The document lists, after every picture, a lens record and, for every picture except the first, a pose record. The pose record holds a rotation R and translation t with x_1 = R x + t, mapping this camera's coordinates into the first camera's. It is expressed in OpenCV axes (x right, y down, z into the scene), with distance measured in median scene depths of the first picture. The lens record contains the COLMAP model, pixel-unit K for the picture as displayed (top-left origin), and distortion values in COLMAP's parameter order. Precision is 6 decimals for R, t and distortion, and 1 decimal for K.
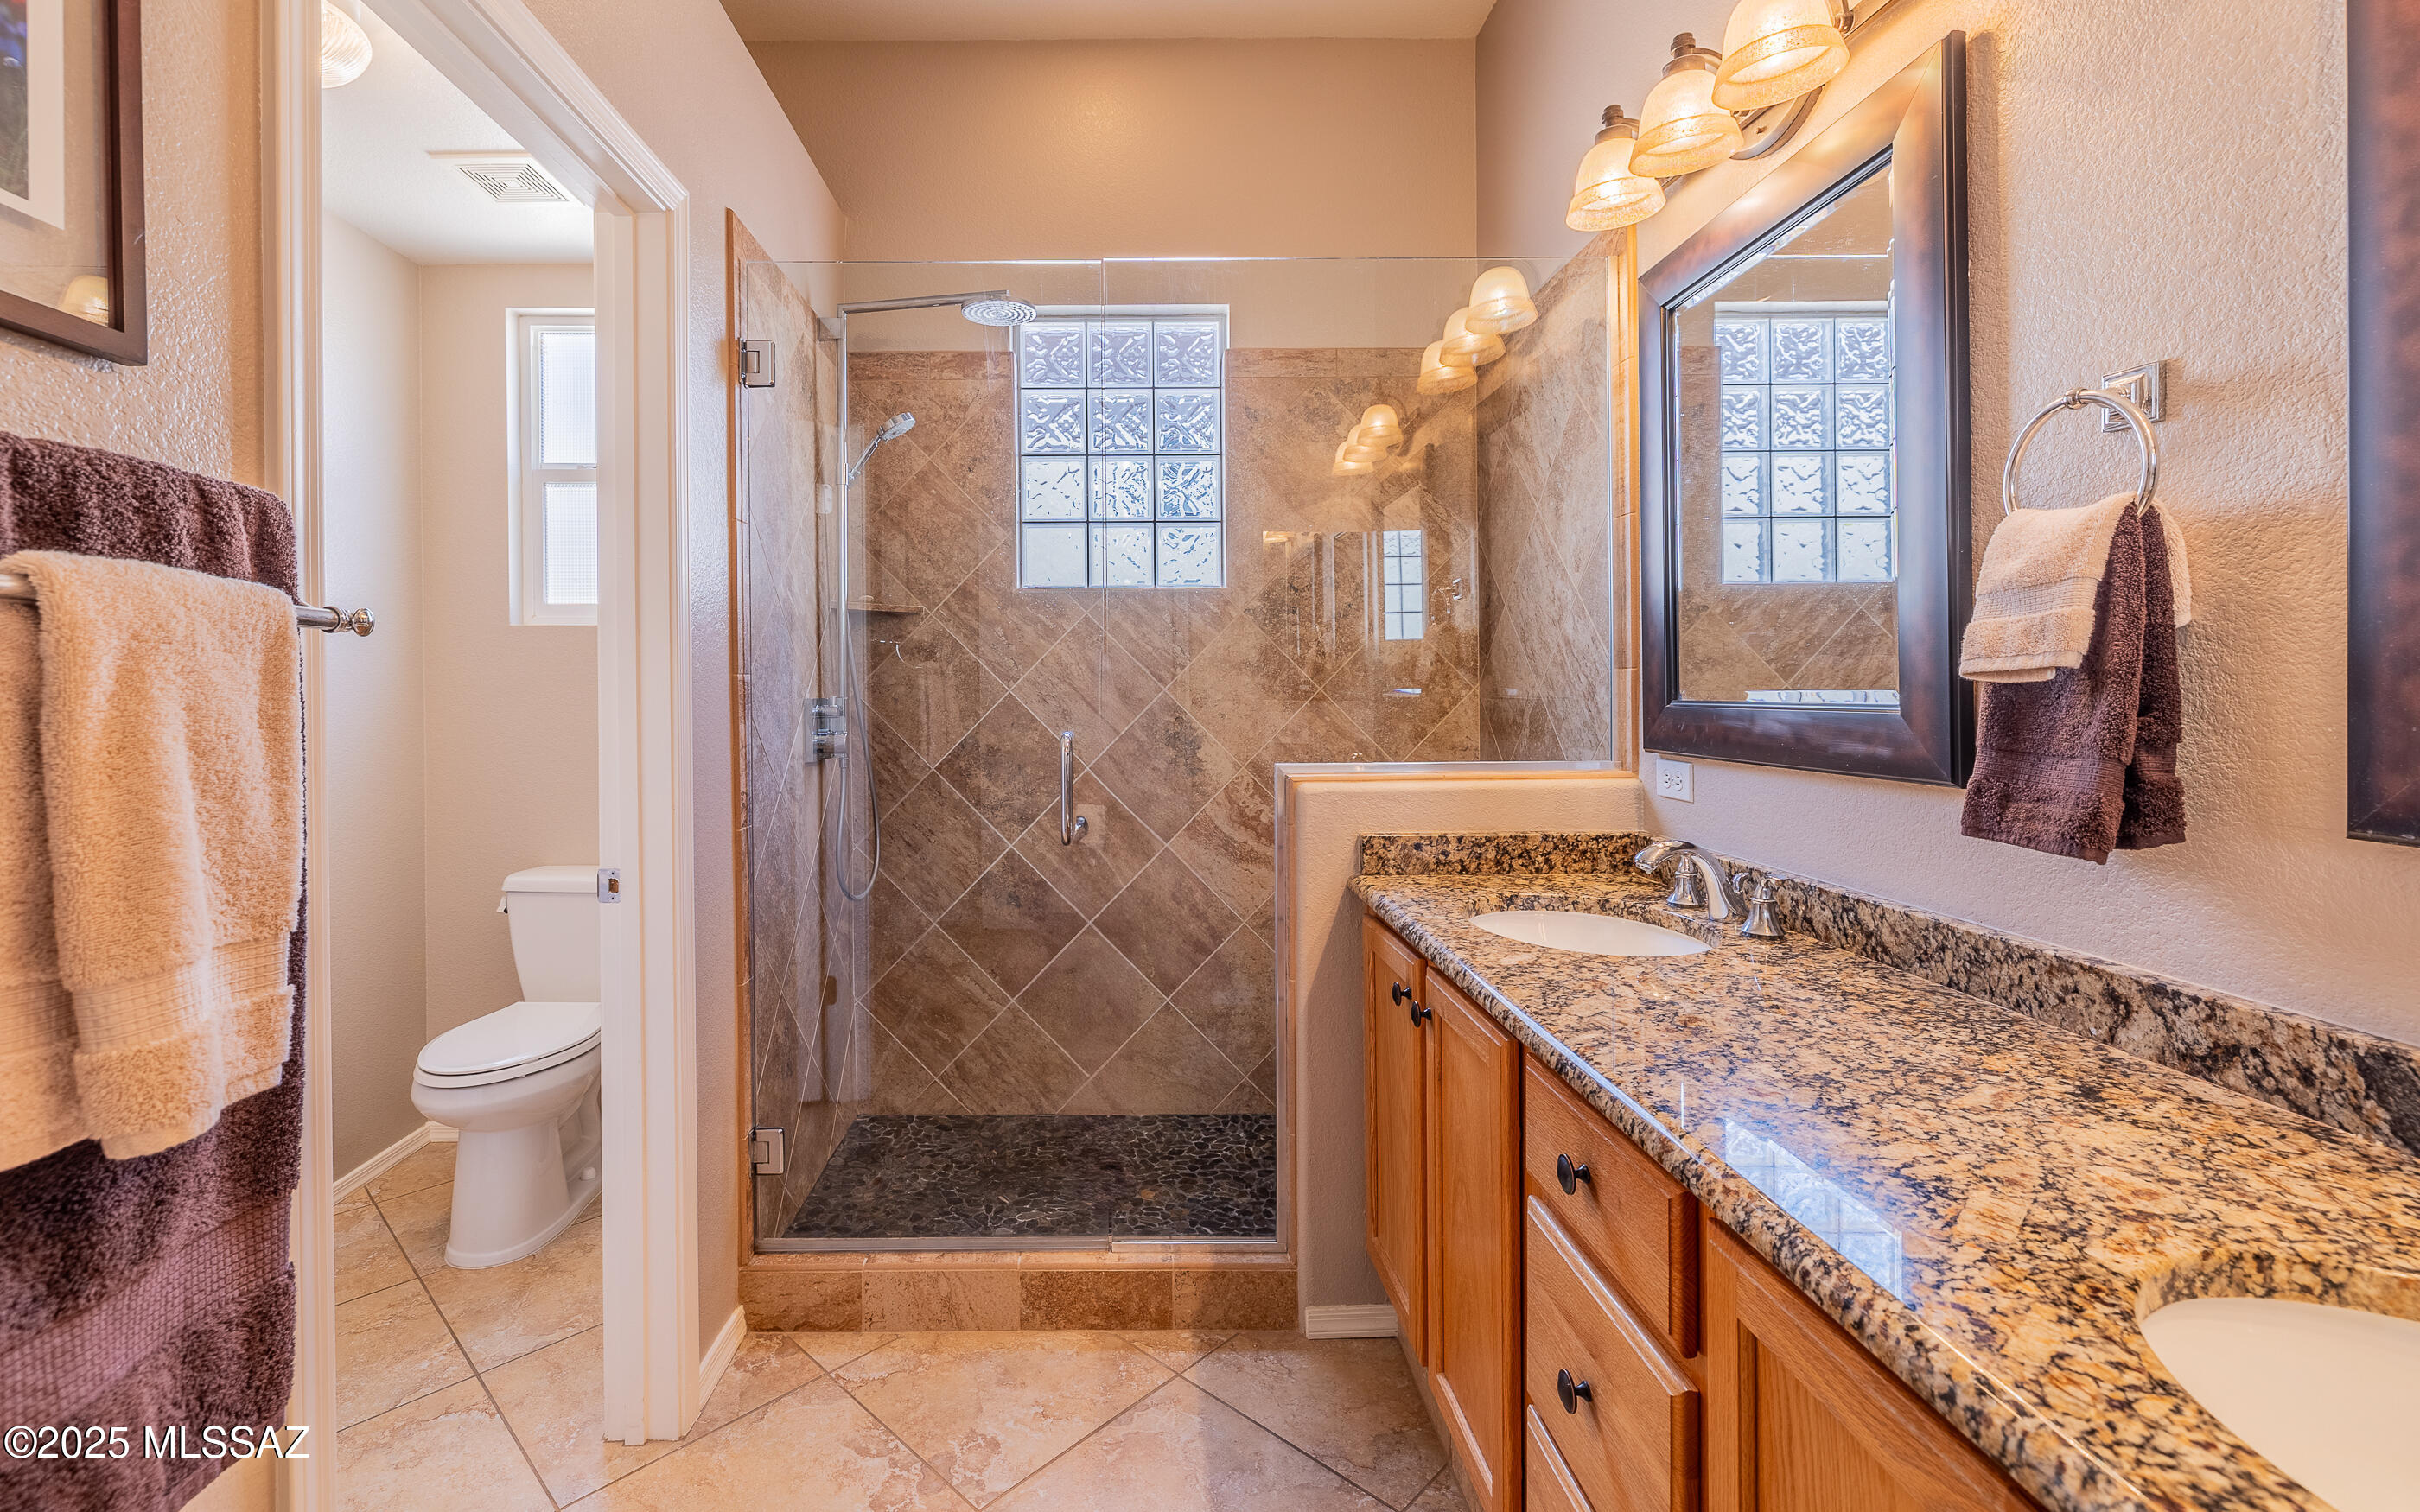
lens RADIAL K [[1063.5, 0, 1205.4], [0, 1063.5, 705.1], [0, 0, 1]] dist [-0.002784, 0.000539]
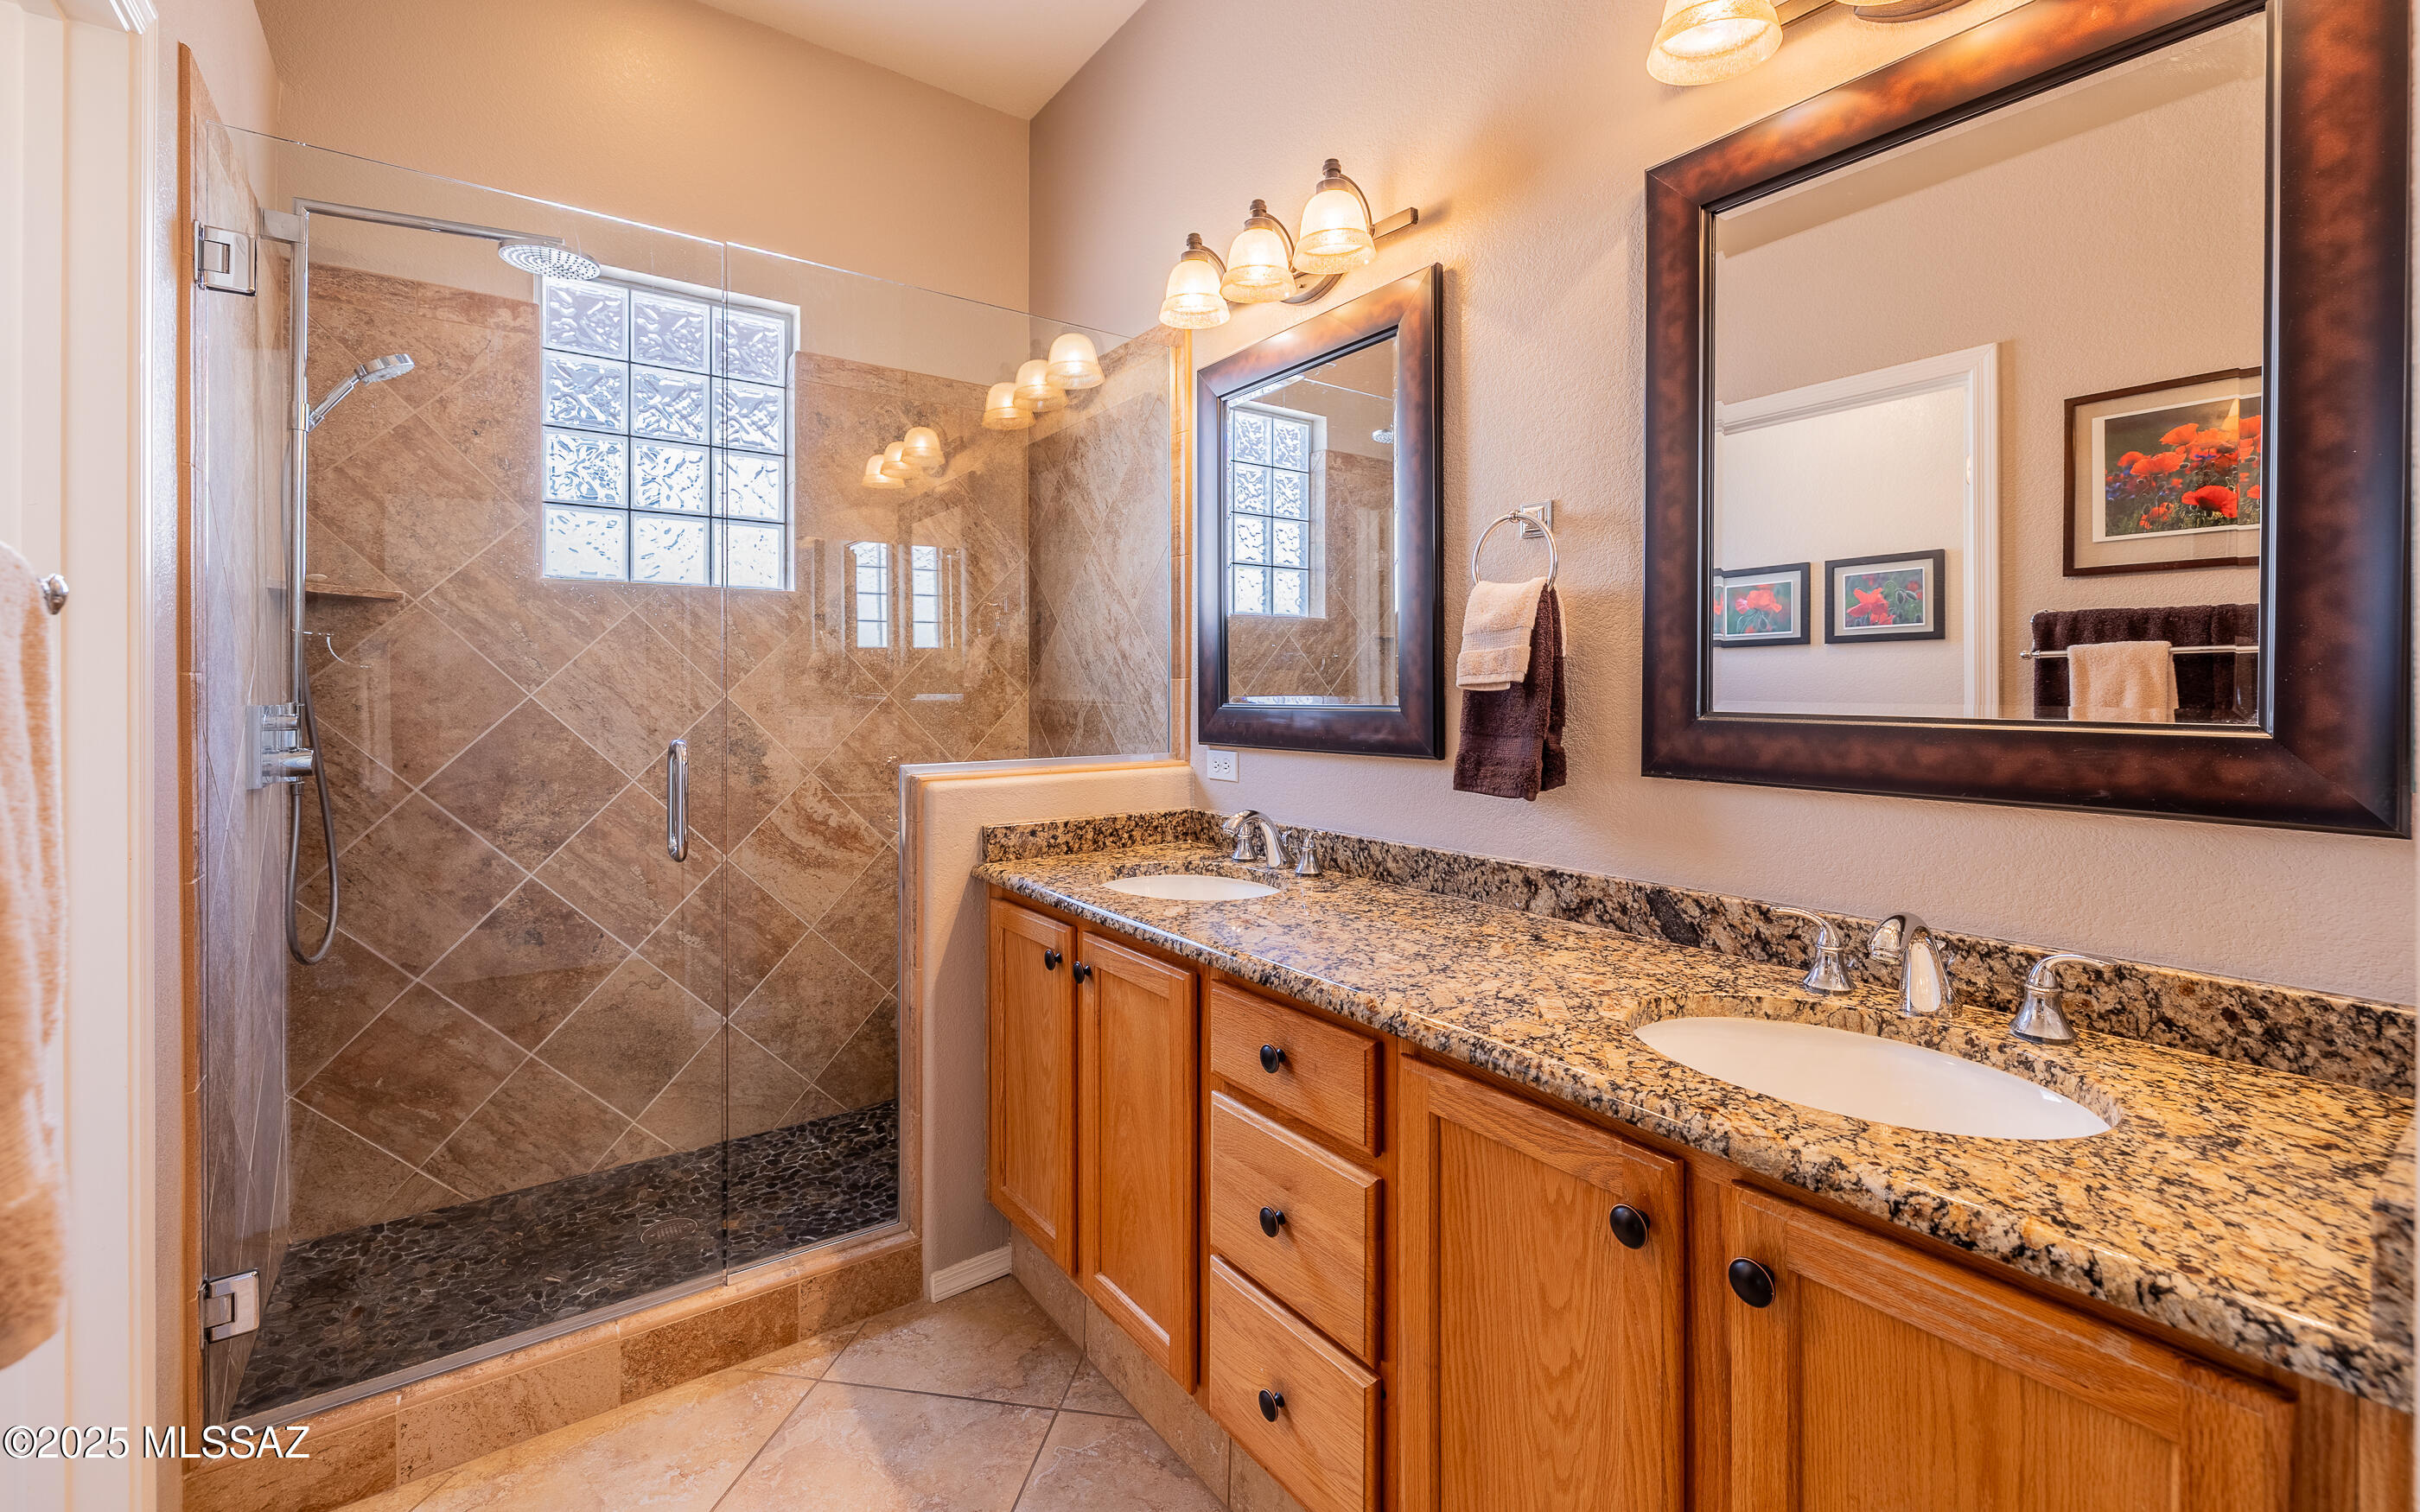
lens RADIAL K [[1032.9, 0, 1200.8], [0, 1032.9, 712.5], [0, 0, 1]] dist [-0.002151, 0.000266]
pose [[0.807347, -0.008454, 0.590017, -0.288892], [0.007669, 0.999963, 0.003834, 0.001187], [-0.590027, 0.001429, 0.807382, 0.003414]]
